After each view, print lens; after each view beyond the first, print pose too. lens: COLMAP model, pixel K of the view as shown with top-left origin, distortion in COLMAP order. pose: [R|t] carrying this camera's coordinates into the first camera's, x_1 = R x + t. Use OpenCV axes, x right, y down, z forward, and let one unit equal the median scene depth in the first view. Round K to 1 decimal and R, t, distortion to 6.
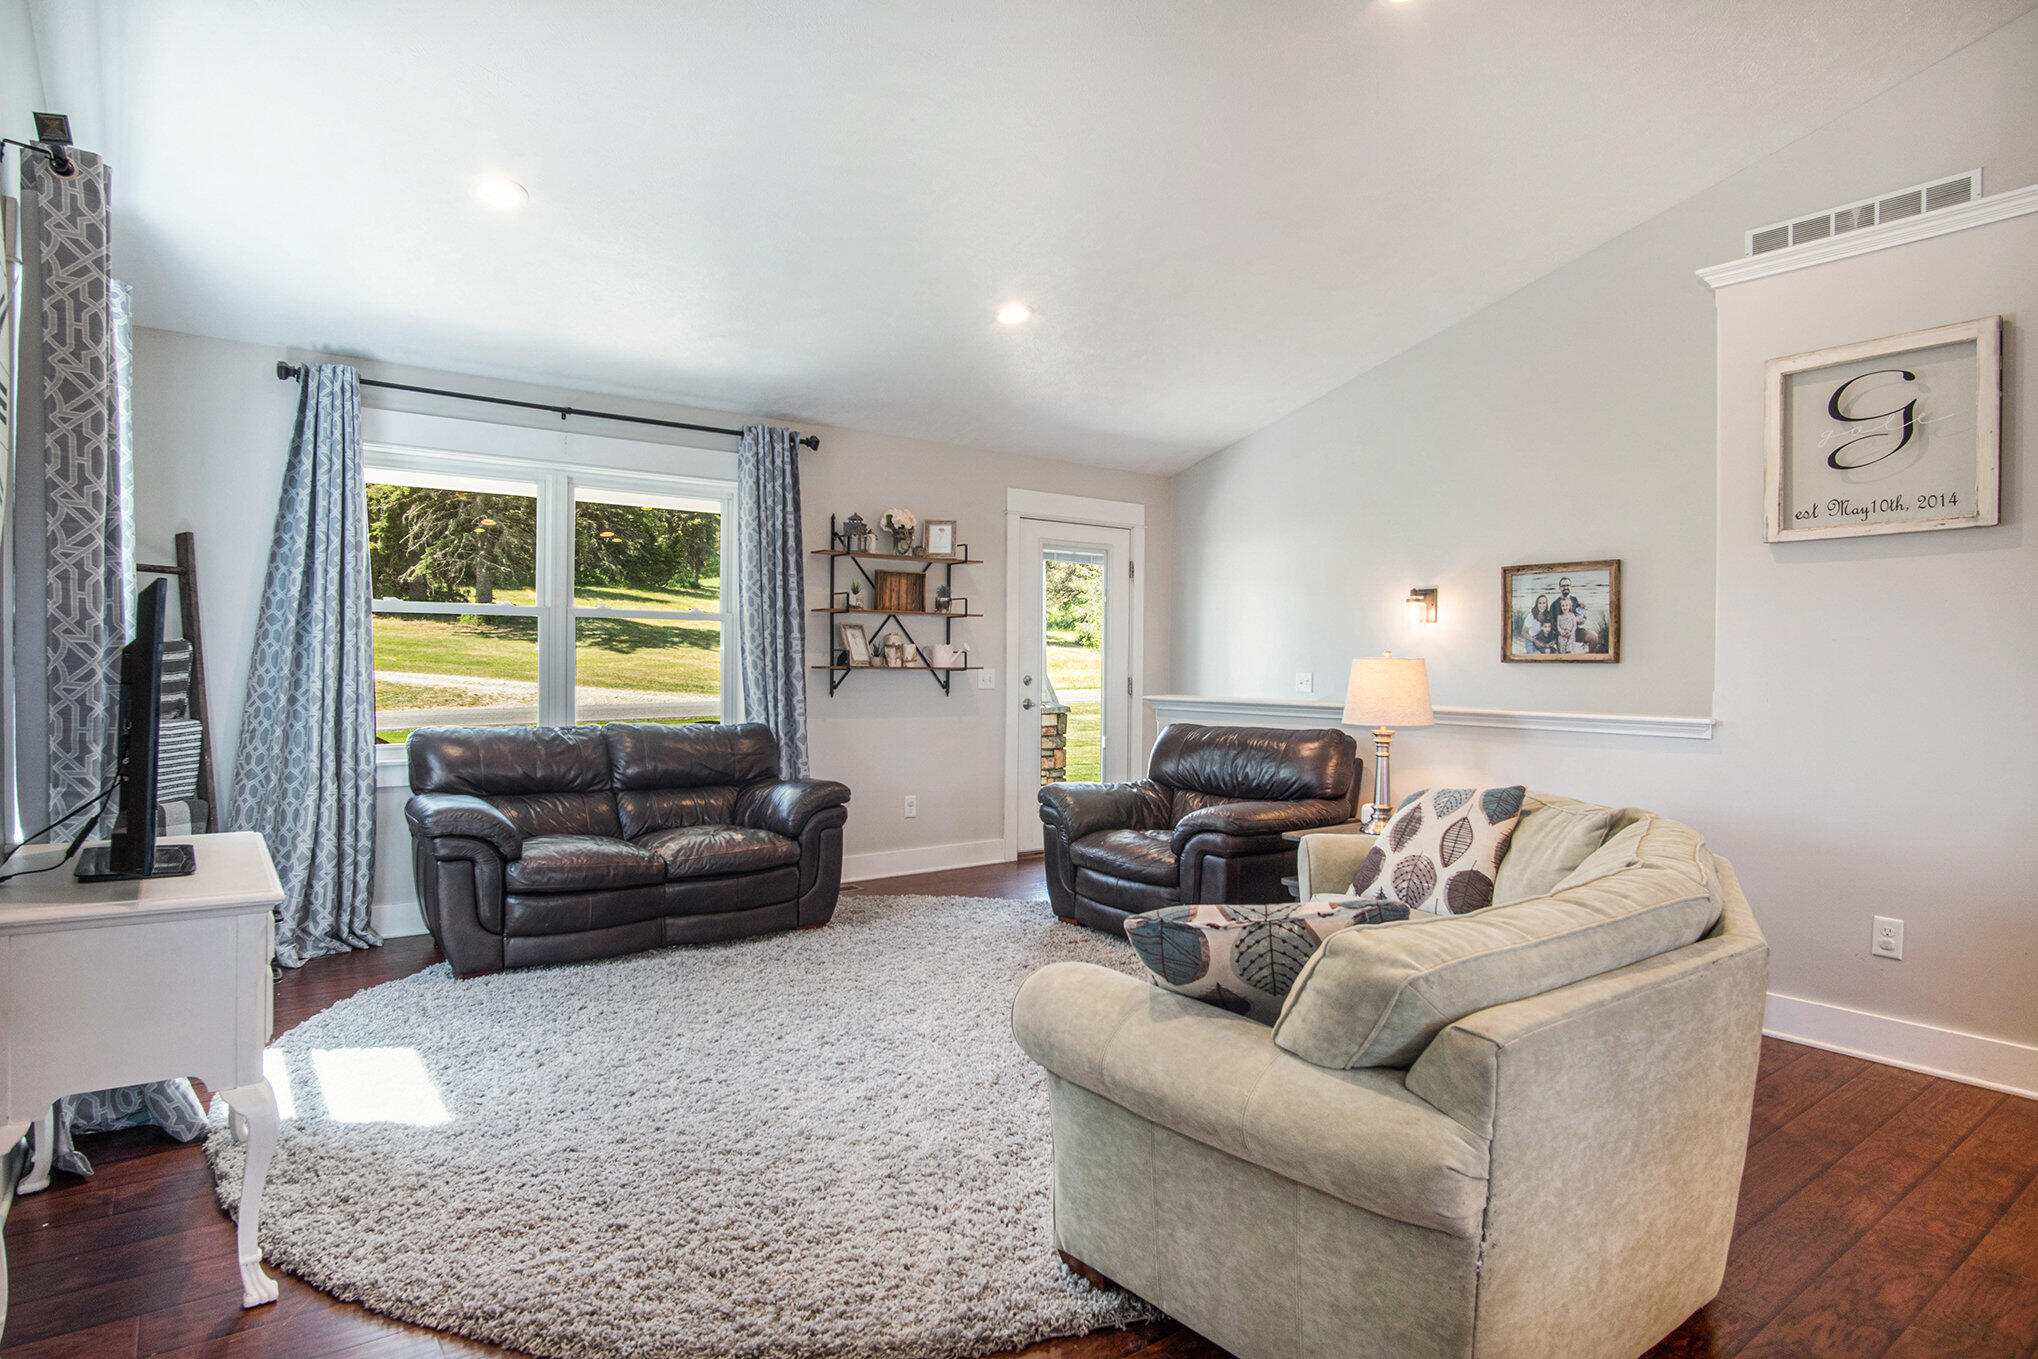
lens RADIAL K [[1100.4, 0, 1029.5], [0, 1100.4, 678.1], [0, 0, 1]] dist [-0.034957, 0.000597]
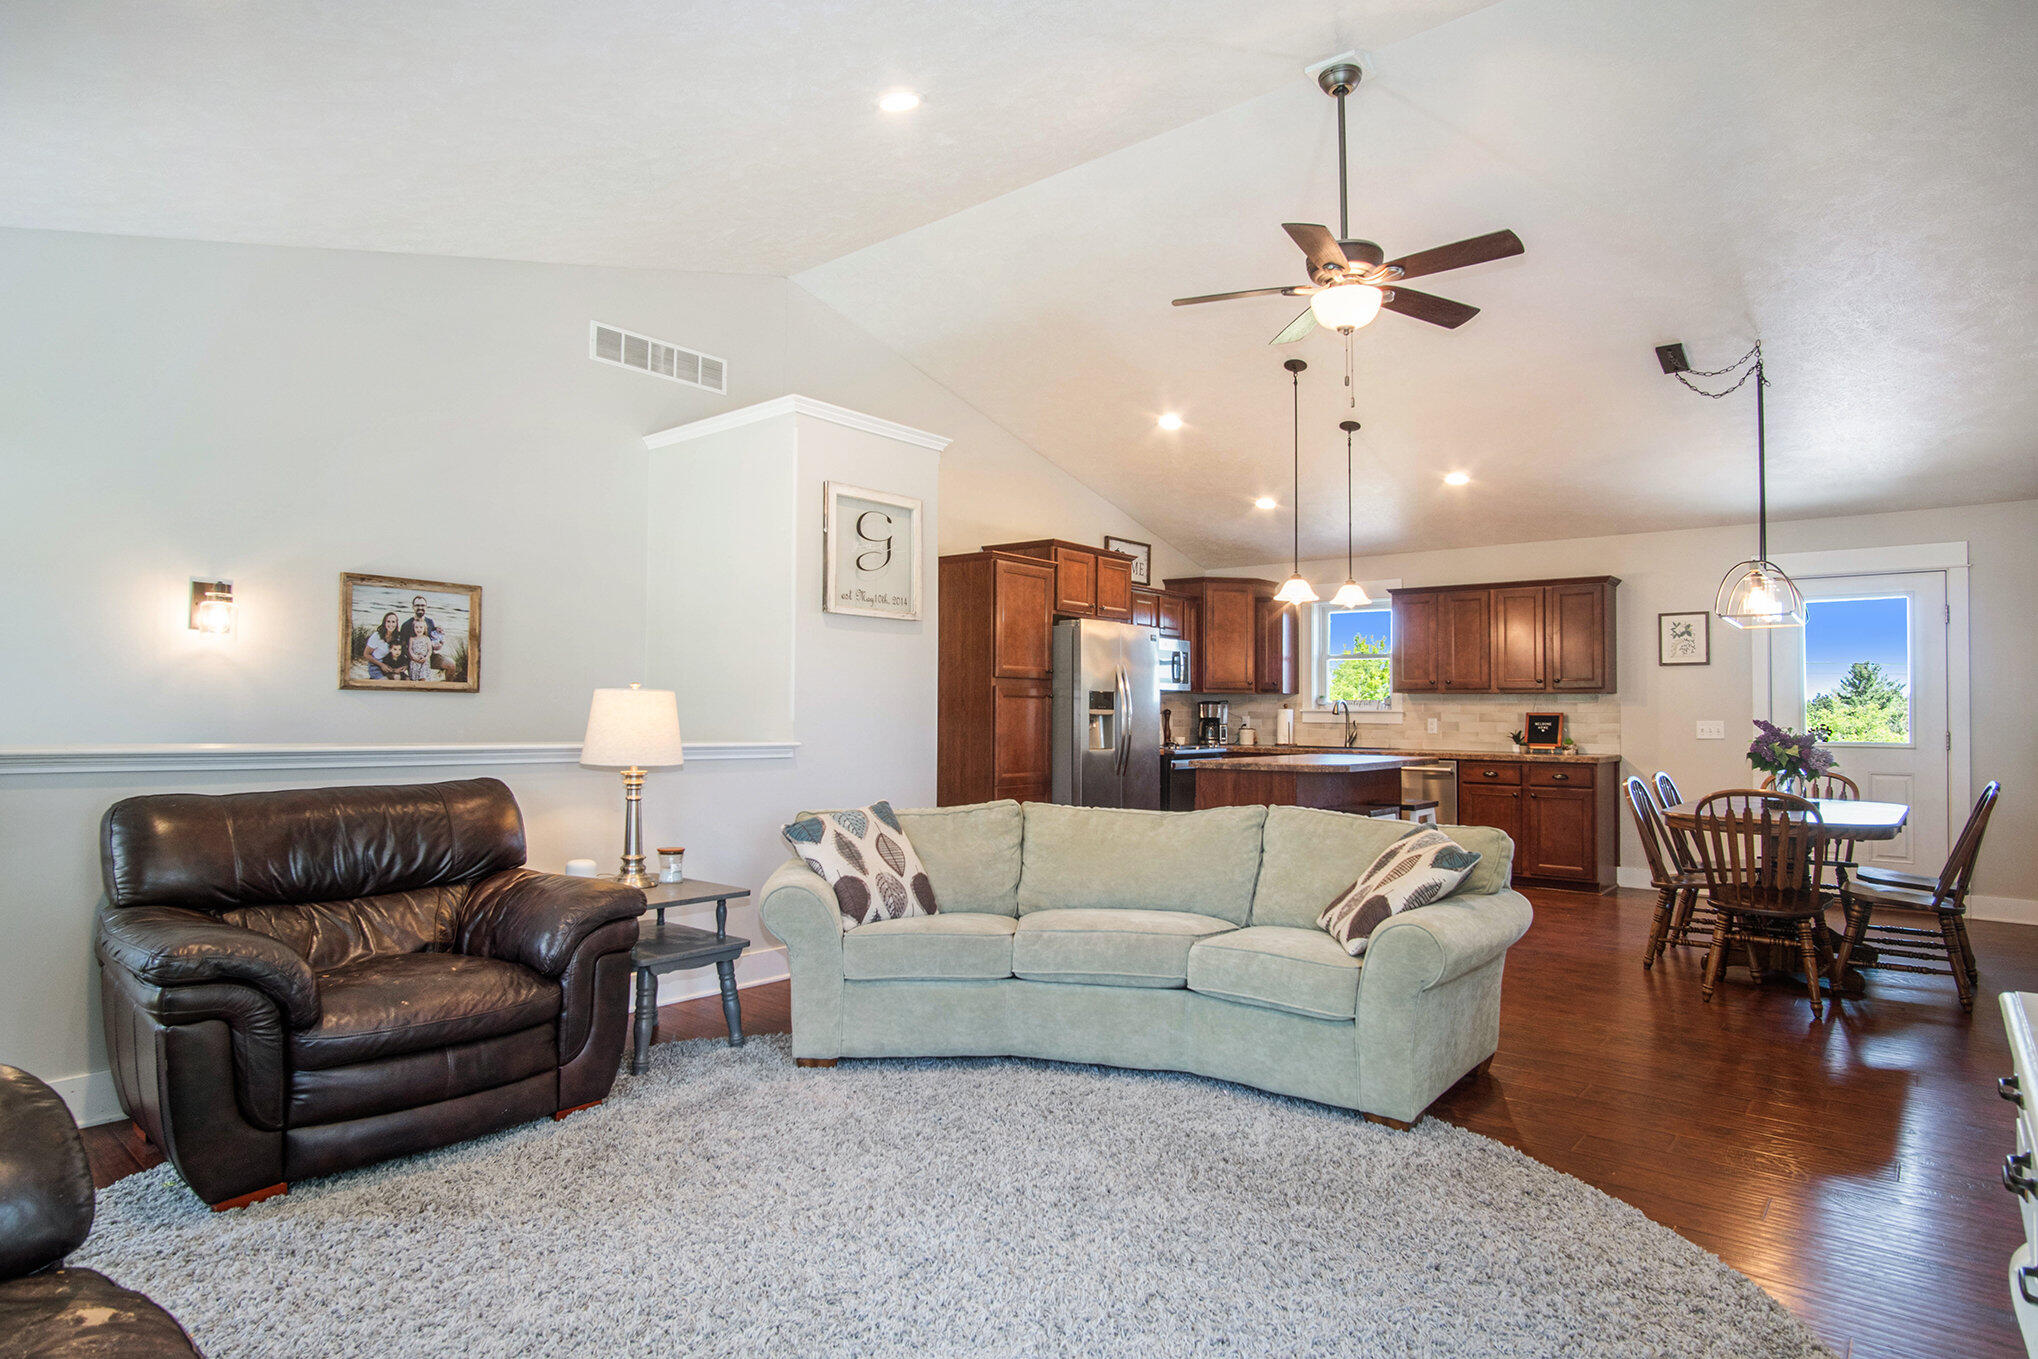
lens RADIAL K [[1100.4, 0, 1035.8], [0, 1100.4, 686.3], [0, 0, 1]] dist [-0.034957, 0.000597]
pose [[-0.233301, 0.008902, 0.972364, -0.489899], [-0.004811, 0.999935, -0.010309, -0.010817], [-0.972393, -0.007083, -0.233243, 0.697503]]
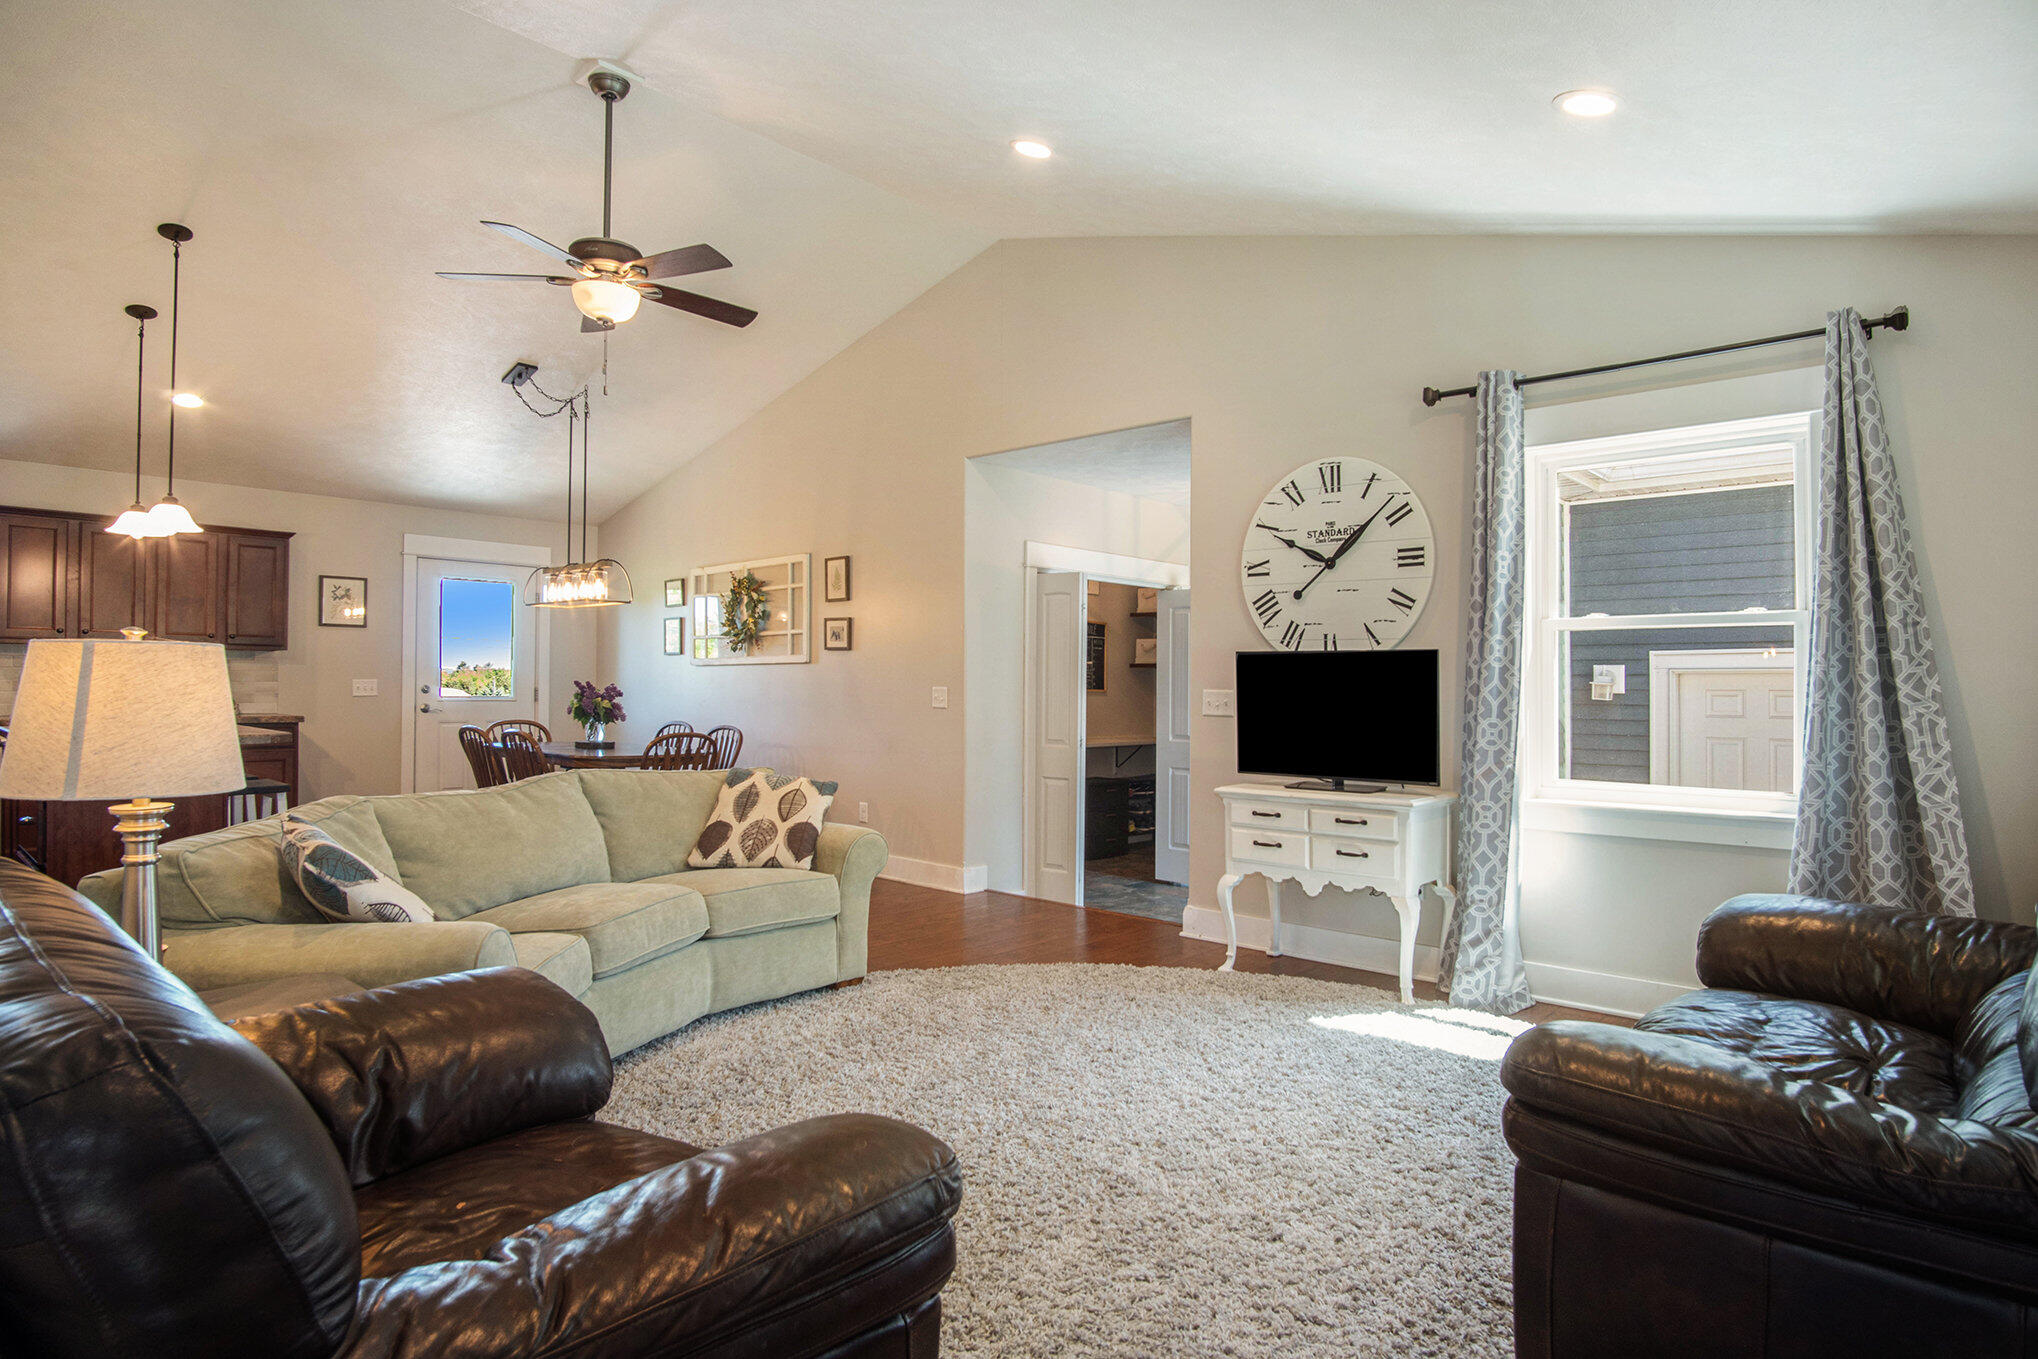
lens RADIAL K [[1100.4, 0, 1009.6], [0, 1100.4, 671.8], [0, 0, 1]] dist [-0.034957, 0.000597]
pose [[-0.980831, -0.029374, -0.192632, 0.055563], [-0.028517, 0.999567, -0.007219, -0.010198], [0.192761, -0.001587, -0.981244, 1.170543]]
